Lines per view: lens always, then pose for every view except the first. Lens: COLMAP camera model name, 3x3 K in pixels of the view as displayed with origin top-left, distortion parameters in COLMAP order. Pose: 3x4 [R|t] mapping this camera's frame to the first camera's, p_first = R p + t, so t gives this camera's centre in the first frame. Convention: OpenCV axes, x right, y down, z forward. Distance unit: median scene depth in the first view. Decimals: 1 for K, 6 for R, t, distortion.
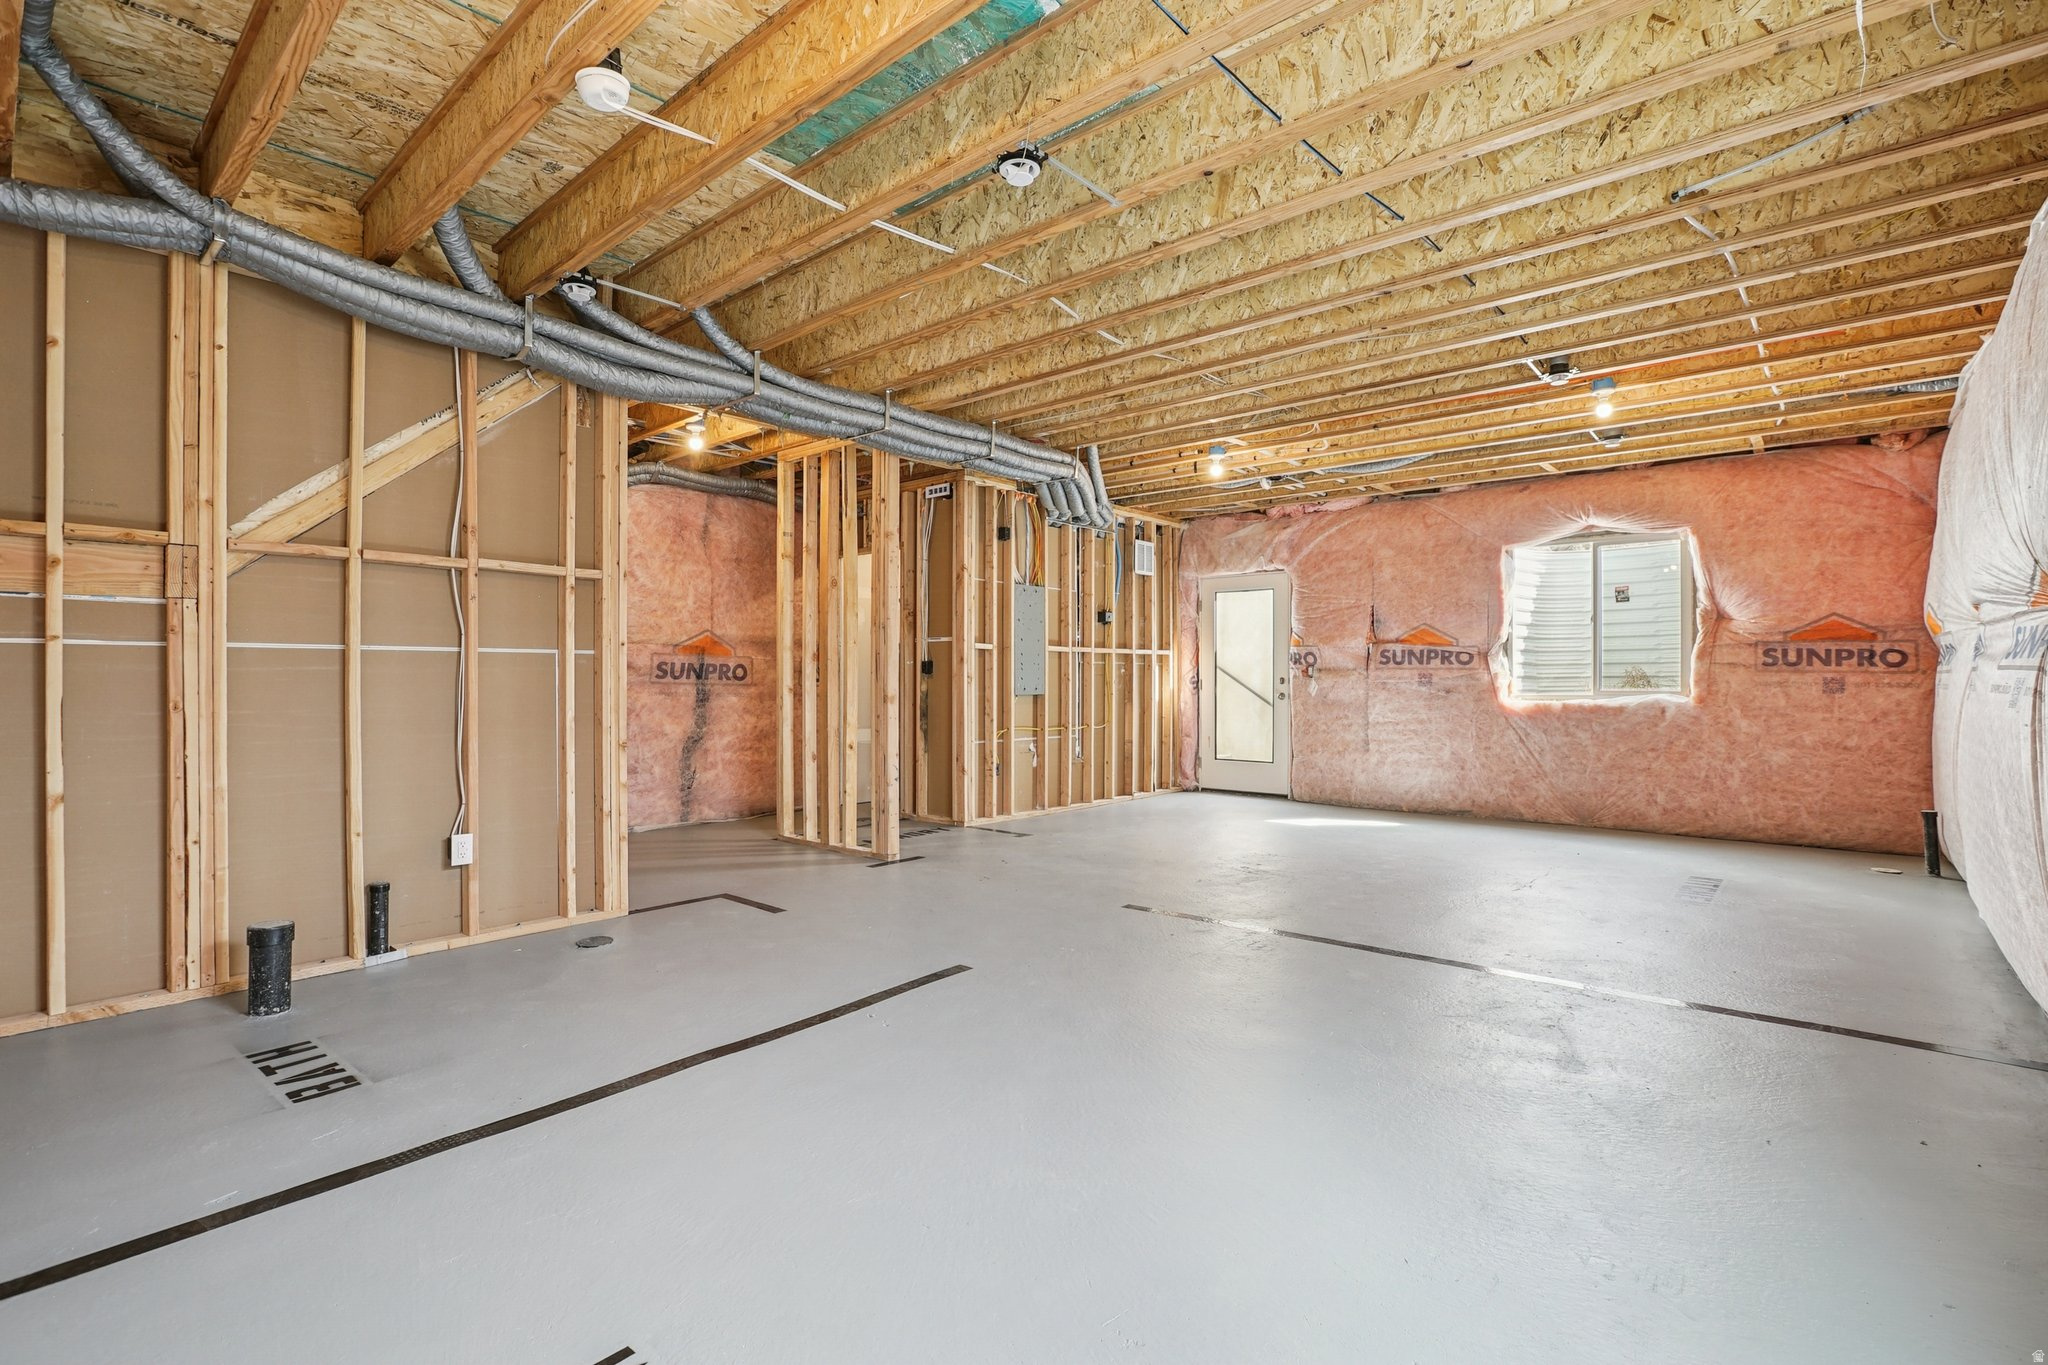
lens RADIAL K [[943.9, 0, 1033.9], [0, 943.9, 690.3], [0, 0, 1]] dist [-0.053396, 0.019109]
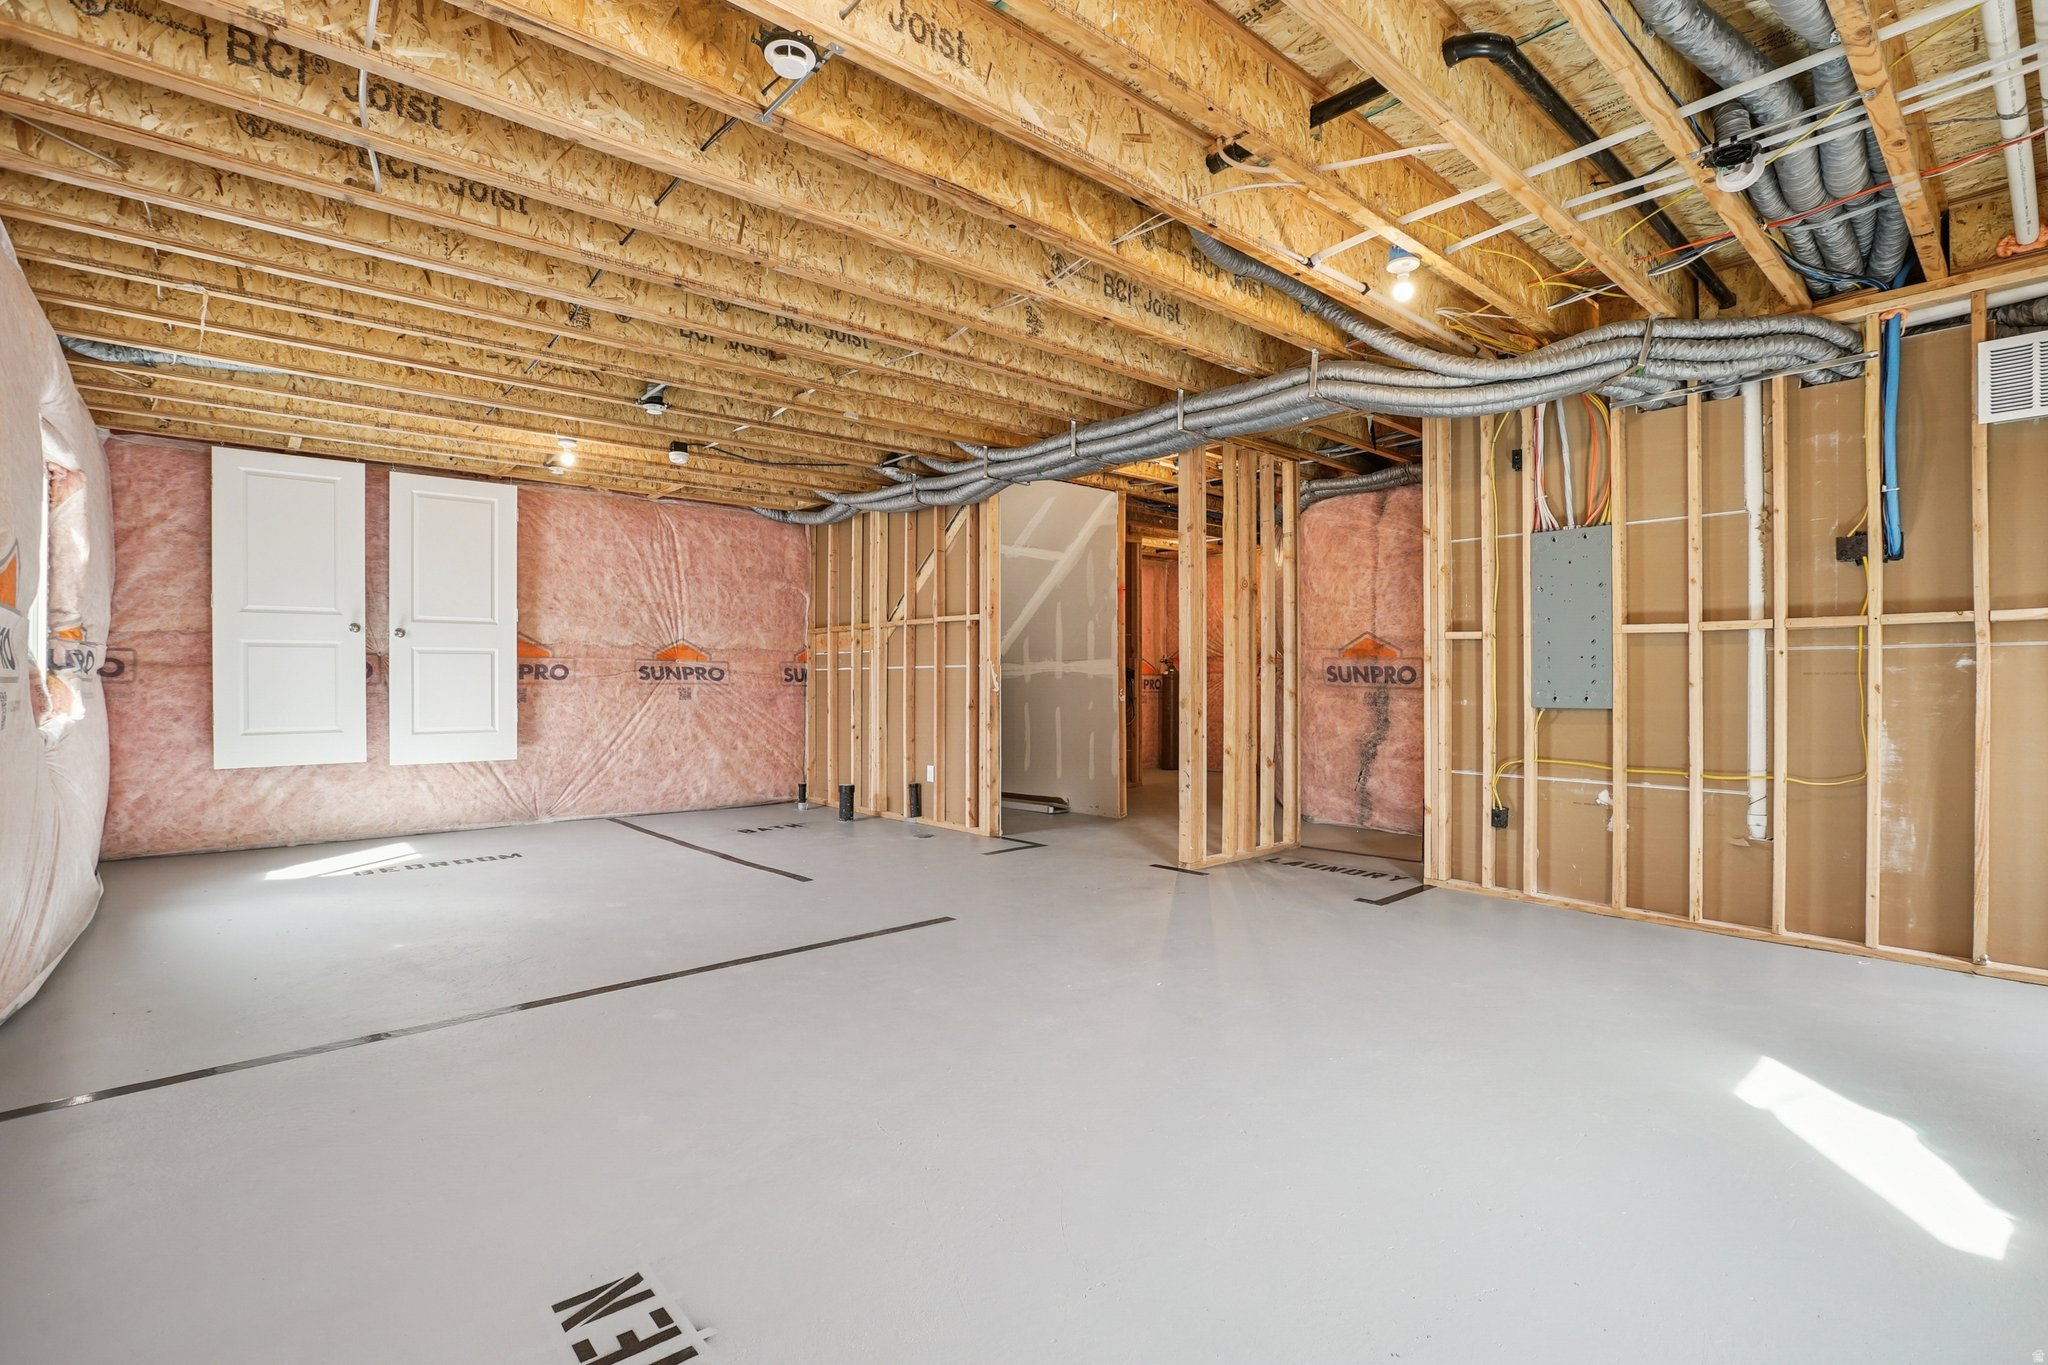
lens RADIAL K [[948.5, 0, 1030.5], [0, 948.5, 684.7], [0, 0, 1]] dist [-0.070675, 0.032444]
pose [[-0.131035, 0.001931, -0.991376, 0.686253], [-0.011000, 0.999934, 0.003402, -0.009085], [0.991317, 0.011351, -0.131005, 0.789788]]
